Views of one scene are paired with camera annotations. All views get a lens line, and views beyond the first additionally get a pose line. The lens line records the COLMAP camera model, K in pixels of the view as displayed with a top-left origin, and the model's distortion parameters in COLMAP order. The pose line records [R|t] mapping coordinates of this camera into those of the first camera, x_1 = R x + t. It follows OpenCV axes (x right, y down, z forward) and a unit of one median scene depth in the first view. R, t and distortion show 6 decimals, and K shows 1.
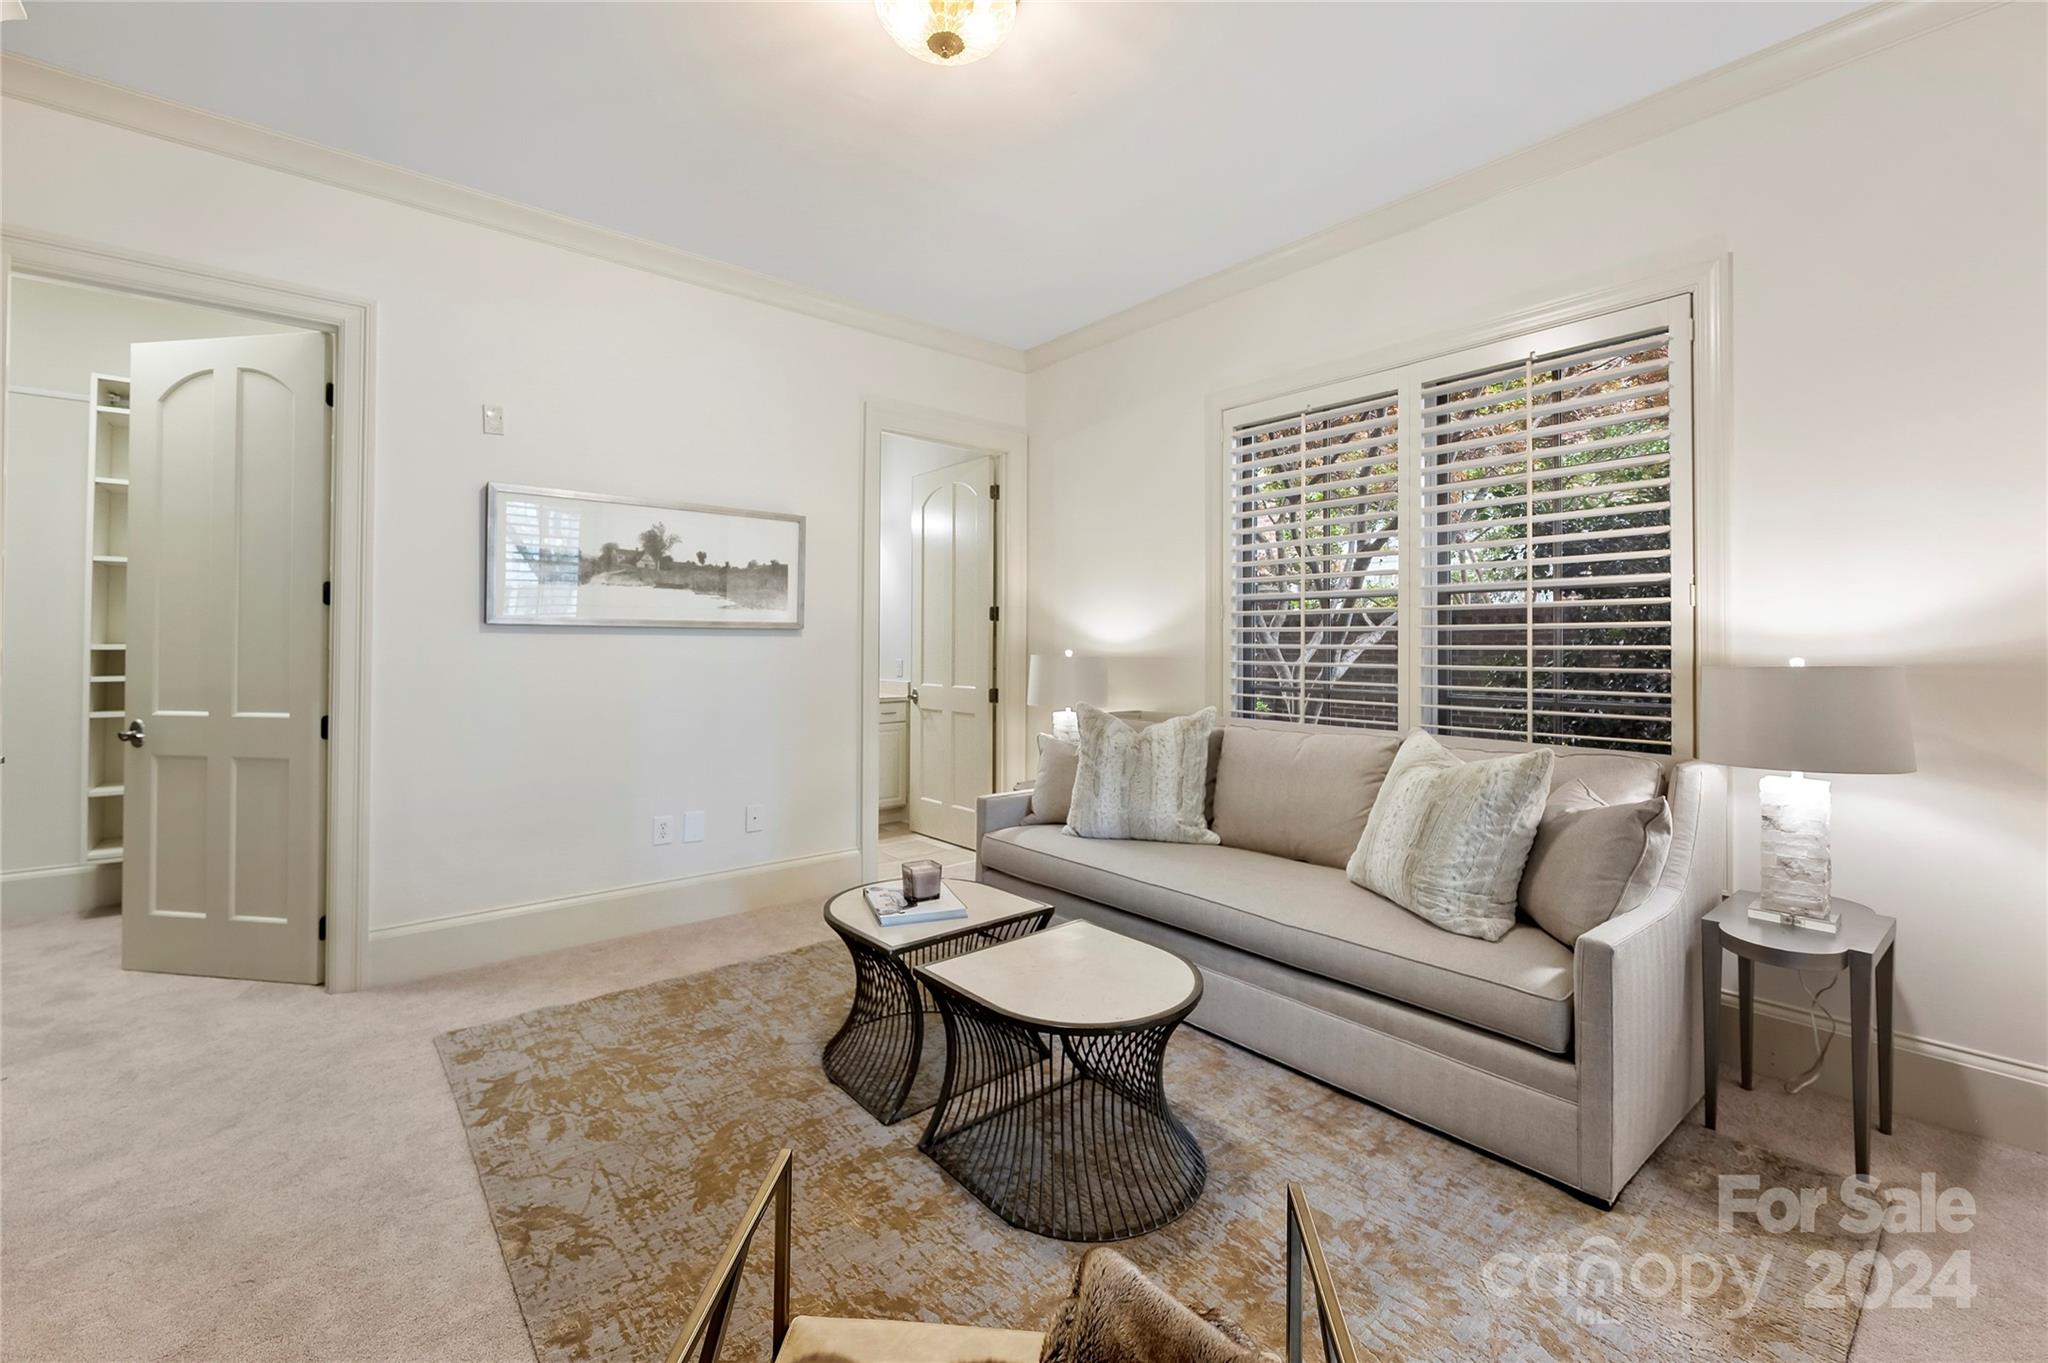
lens RADIAL K [[845.0, 0, 1010.6], [0, 845.0, 665.3], [0, 0, 1]] dist [0.000139, -0.000202]
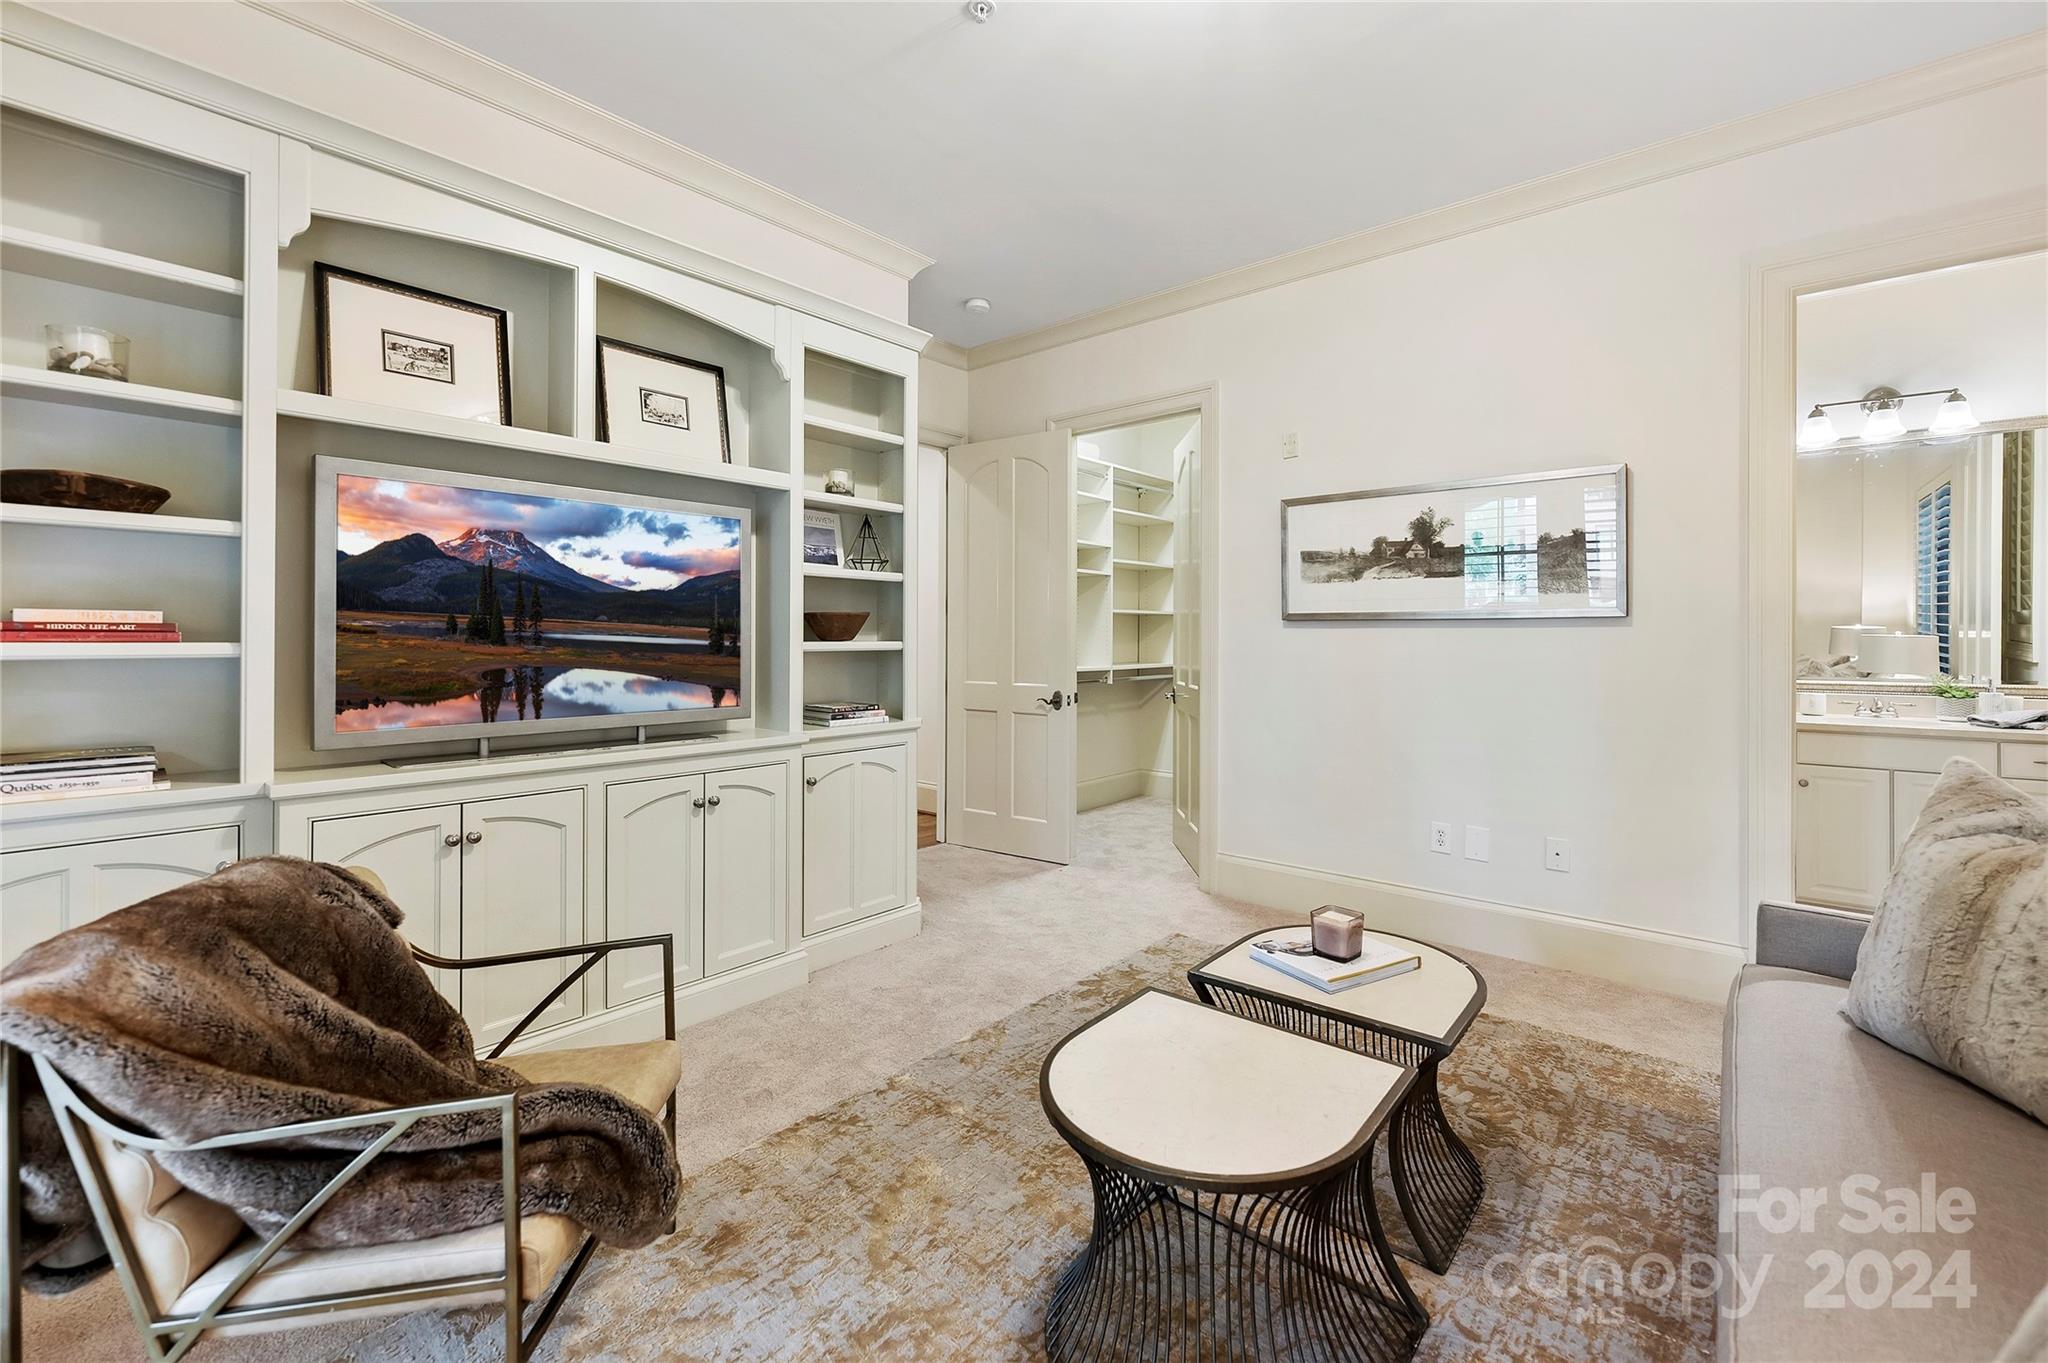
lens RADIAL K [[845.0, 0, 1010.6], [0, 845.0, 665.3], [0, 0, 1]] dist [0.000139, -0.000202]
pose [[0.181588, 0.032099, -0.982851, 0.434121], [-0.020898, 0.999367, 0.028777, -0.011823], [0.983153, 0.015314, 0.182144, 0.383418]]
